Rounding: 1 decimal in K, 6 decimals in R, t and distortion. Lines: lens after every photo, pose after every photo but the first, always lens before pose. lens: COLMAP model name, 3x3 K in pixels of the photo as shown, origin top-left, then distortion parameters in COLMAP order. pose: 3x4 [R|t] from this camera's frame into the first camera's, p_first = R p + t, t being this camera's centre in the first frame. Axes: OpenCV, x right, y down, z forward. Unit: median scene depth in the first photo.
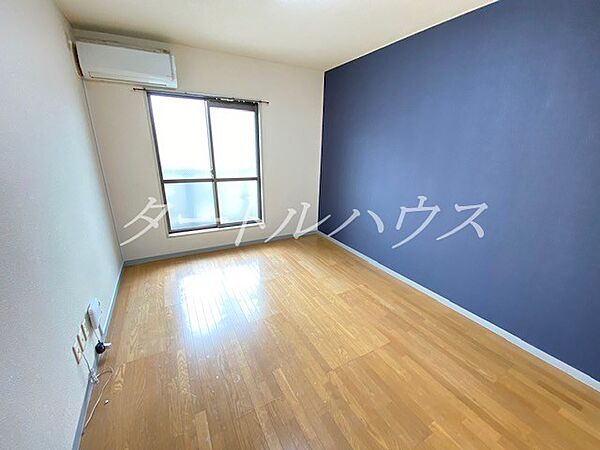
lens RADIAL K [[246.7, 0, 300.0], [0, 246.7, 225.0], [0, 0, 1]] dist [0.000410, -0.000138]
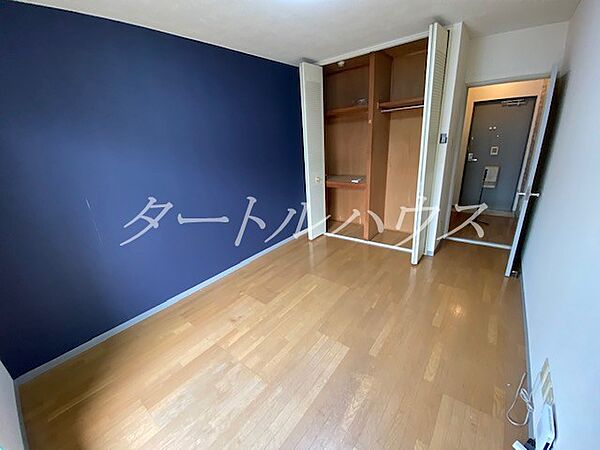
lens RADIAL K [[246.7, 0, 300.0], [0, 246.7, 225.0], [0, 0, 1]] dist [0.000410, -0.000138]
pose [[-0.398813, -0.292396, 0.869168, -0.587614], [0.339121, 0.833591, 0.436032, -0.315322], [-0.852024, 0.468648, -0.233289, 0.870331]]
